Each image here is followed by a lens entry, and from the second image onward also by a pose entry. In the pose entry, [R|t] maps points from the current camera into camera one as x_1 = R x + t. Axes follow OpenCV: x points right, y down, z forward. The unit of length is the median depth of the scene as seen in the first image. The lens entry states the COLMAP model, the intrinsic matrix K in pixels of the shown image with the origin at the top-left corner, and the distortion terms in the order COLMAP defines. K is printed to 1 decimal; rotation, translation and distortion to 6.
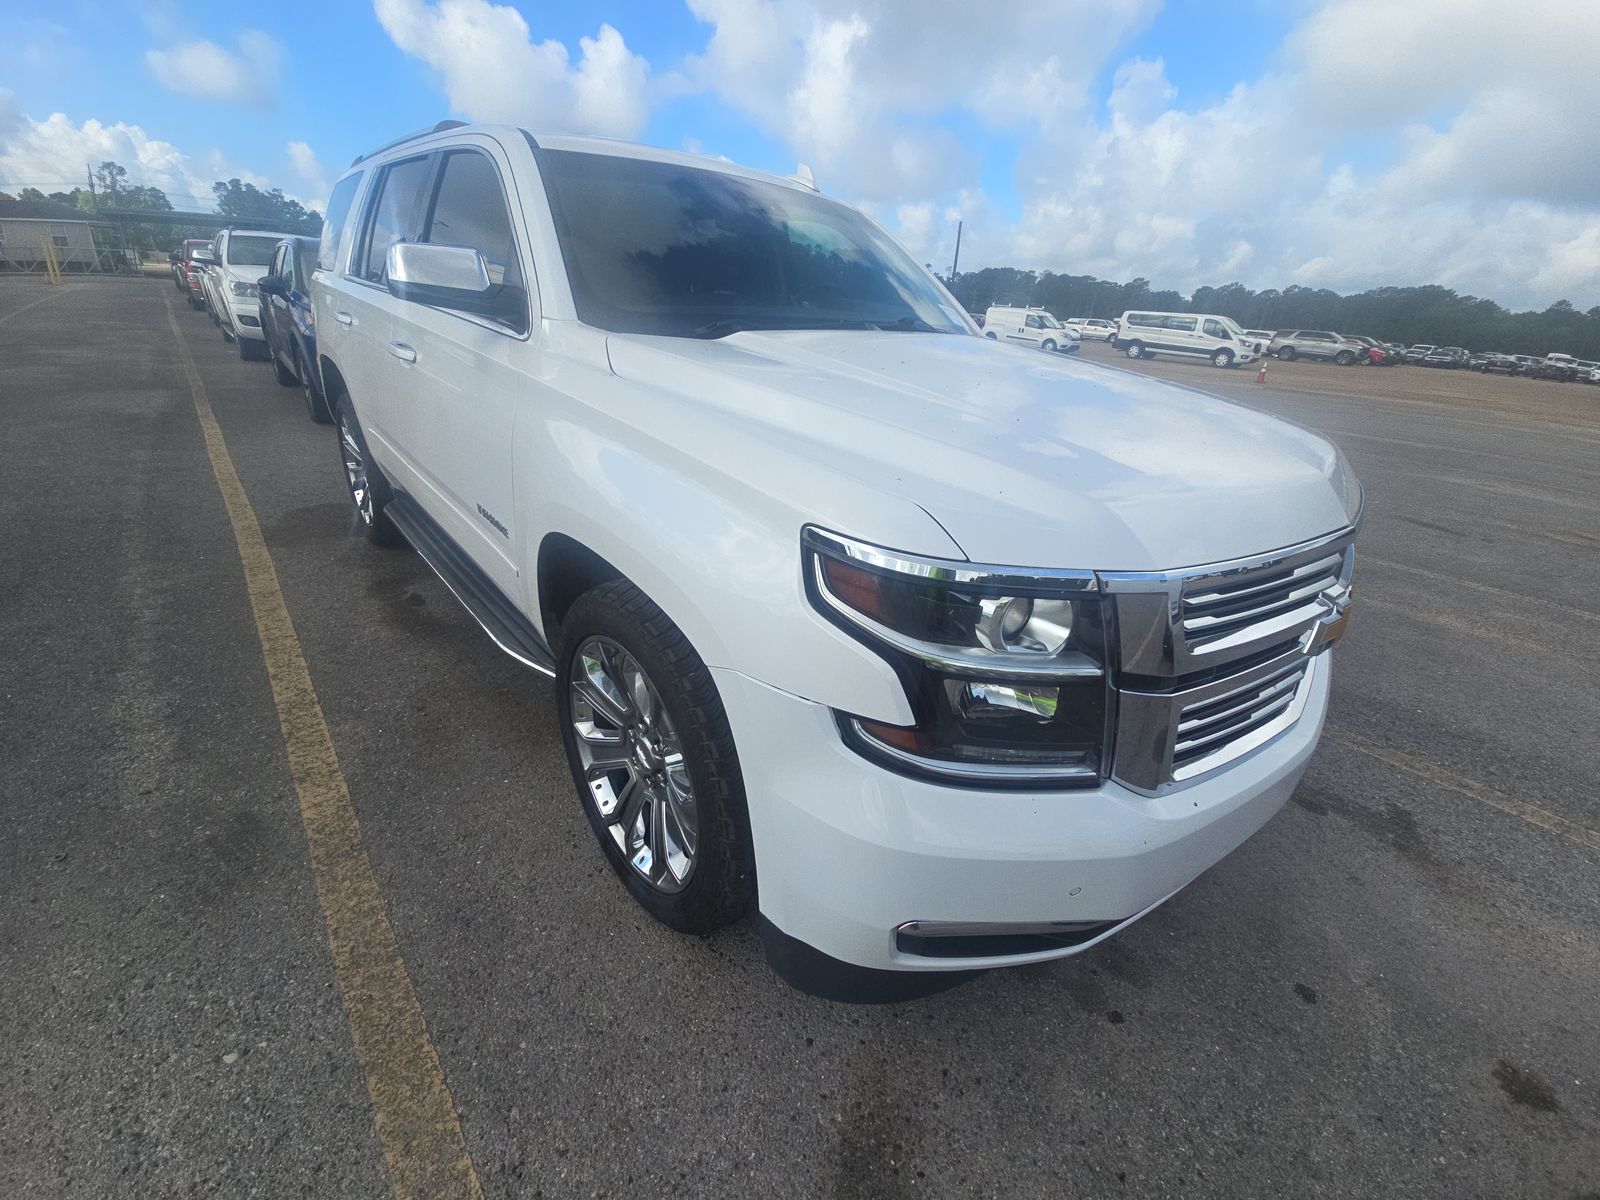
lens RADIAL K [[643.1, 0, 805.6], [0, 643.1, 590.7], [0, 0, 1]] dist [0.036245, -0.024120]
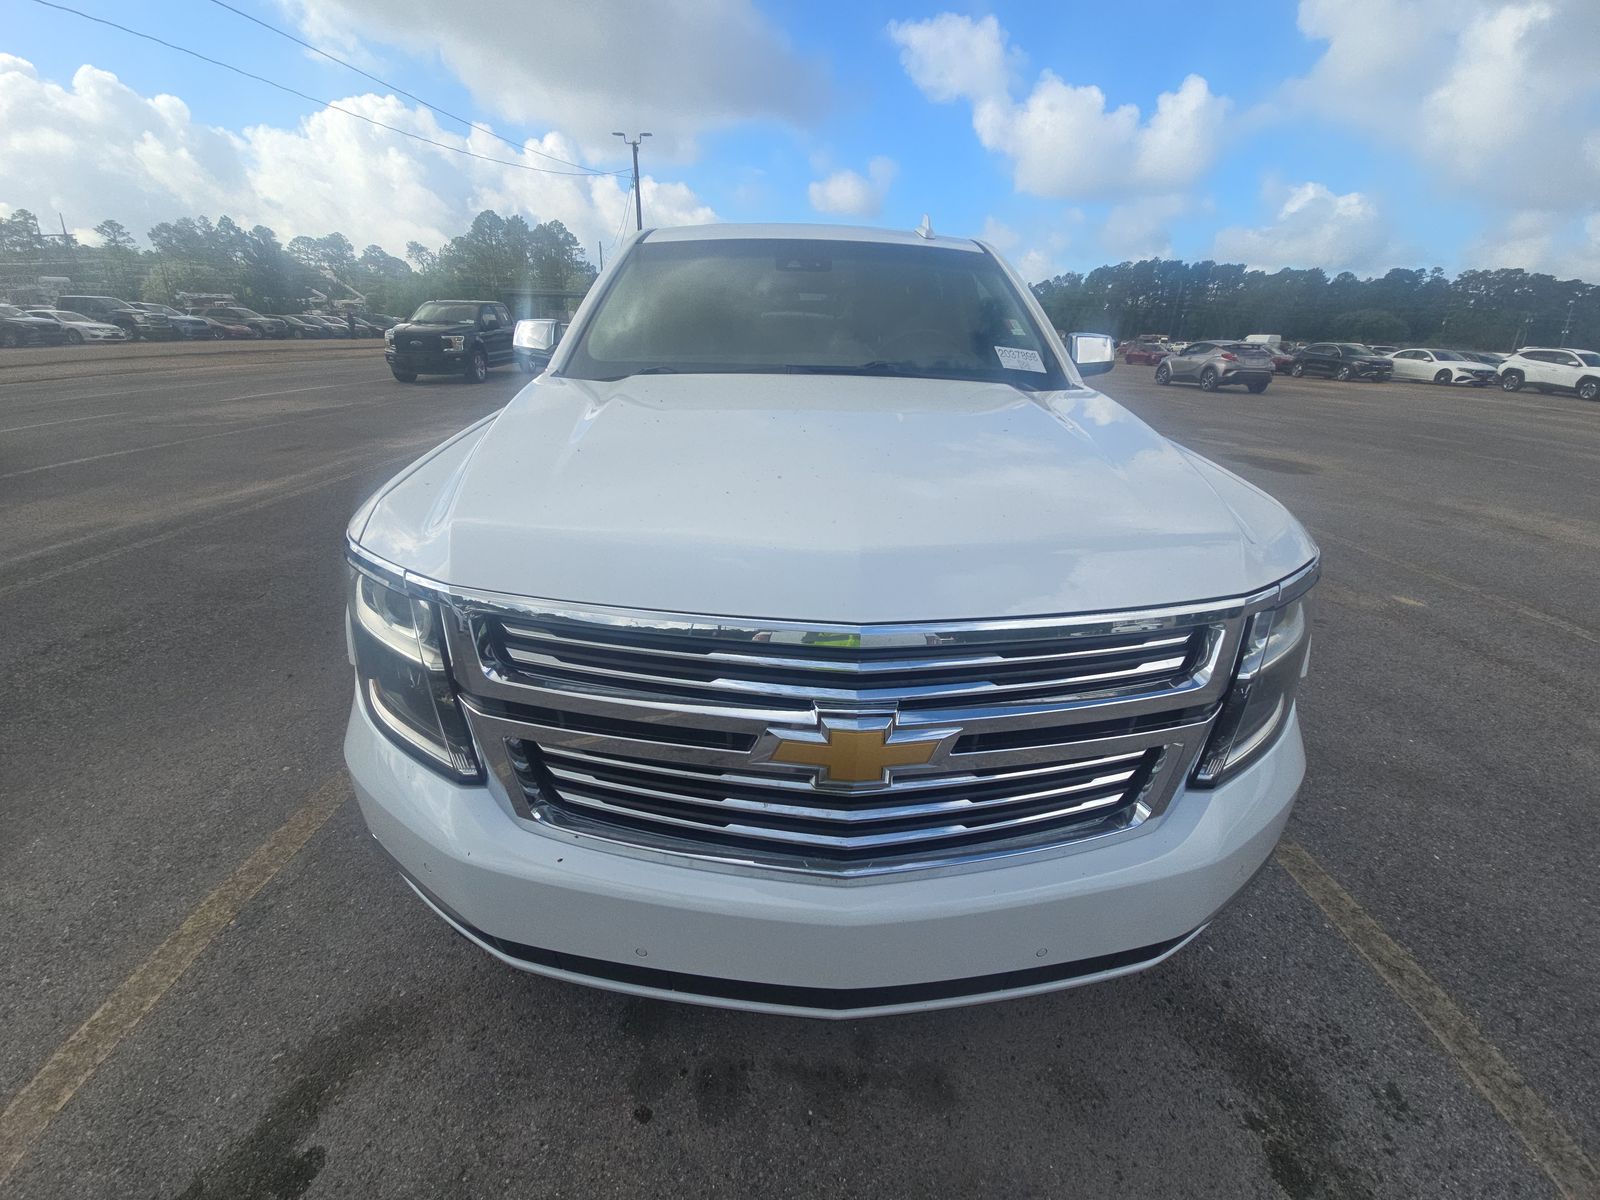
lens RADIAL K [[643.1, 0, 805.6], [0, 643.1, 590.7], [0, 0, 1]] dist [0.036245, -0.024120]
pose [[0.760074, 0.191145, -0.621089, 1.048391], [-0.235054, 0.971915, 0.011461, -0.089574], [0.605836, 0.137279, 0.783657, 0.345665]]
